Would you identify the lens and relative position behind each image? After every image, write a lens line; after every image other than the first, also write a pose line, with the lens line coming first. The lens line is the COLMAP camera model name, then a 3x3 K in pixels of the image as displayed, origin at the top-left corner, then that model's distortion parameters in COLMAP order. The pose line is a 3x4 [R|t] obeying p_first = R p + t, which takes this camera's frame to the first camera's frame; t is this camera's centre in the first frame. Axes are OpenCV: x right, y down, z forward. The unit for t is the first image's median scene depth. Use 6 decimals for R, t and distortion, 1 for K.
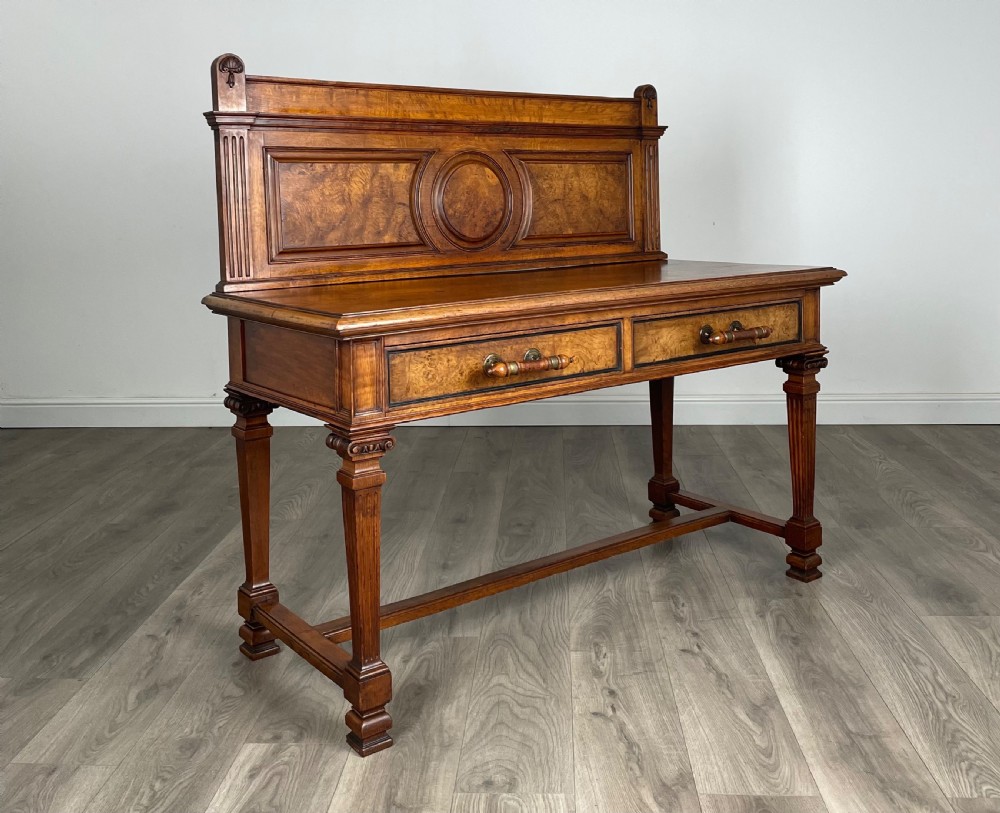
lens RADIAL K [[1027.5, 0, 499.2], [0, 1027.5, 276.4], [0, 0, 1]] dist [0.098250, -0.000650]
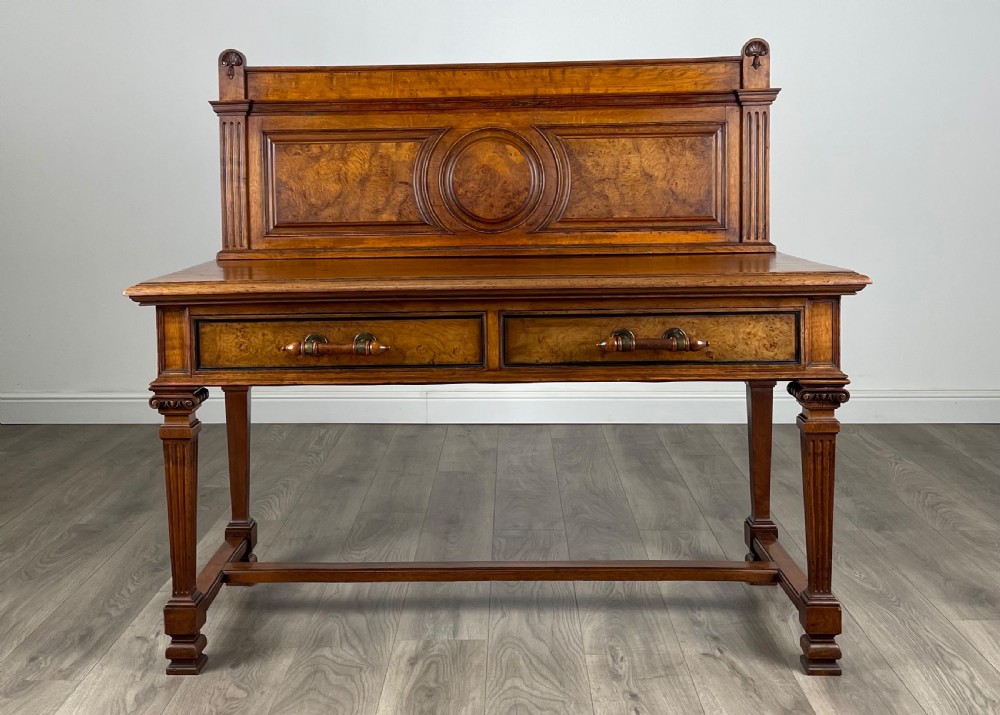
lens RADIAL K [[1140.0, 0, 448.4], [0, 1140.0, 266.1], [0, 0, 1]] dist [0.130884, -0.223030]
pose [[0.775518, 0.057812, -0.628672, 0.646259], [-0.047730, 0.998317, 0.032925, -0.028016], [0.629518, 0.004473, 0.776973, 0.160536]]
